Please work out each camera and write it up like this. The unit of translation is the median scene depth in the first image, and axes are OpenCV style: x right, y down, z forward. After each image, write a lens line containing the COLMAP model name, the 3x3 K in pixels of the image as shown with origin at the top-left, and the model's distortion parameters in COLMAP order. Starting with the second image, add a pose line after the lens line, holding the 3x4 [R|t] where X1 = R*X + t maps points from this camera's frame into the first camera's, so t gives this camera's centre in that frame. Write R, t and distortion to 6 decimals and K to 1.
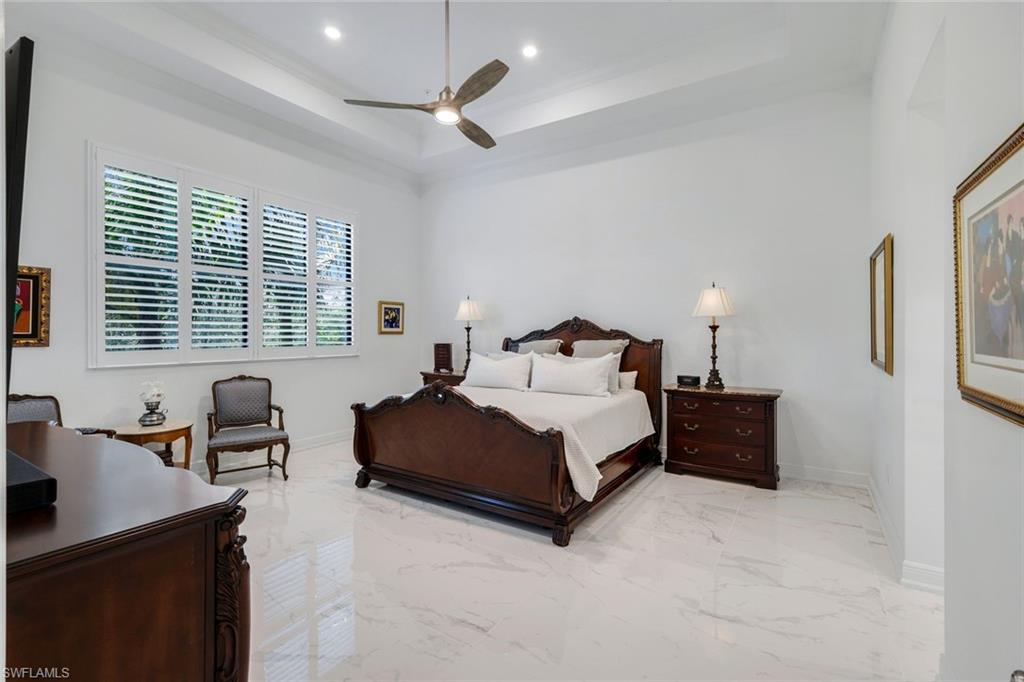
lens RADIAL K [[462.9, 0, 515.6], [0, 462.9, 331.2], [0, 0, 1]] dist [0.001873, -0.001058]
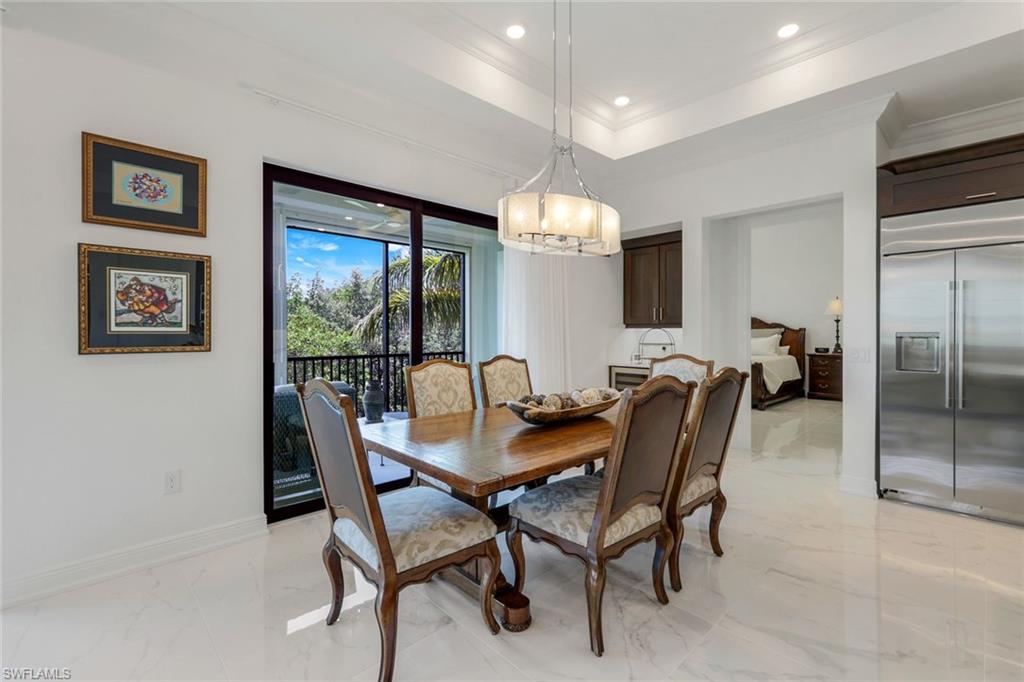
lens RADIAL K [[462.9, 0, 509.3], [0, 462.9, 333.5], [0, 0, 1]] dist [0.001873, -0.001058]
pose [[0.970176, -0.007324, -0.242291, -0.375425], [0.008797, 0.999949, 0.004997, 0.021519], [0.242242, -0.006980, 0.970191, -1.058969]]
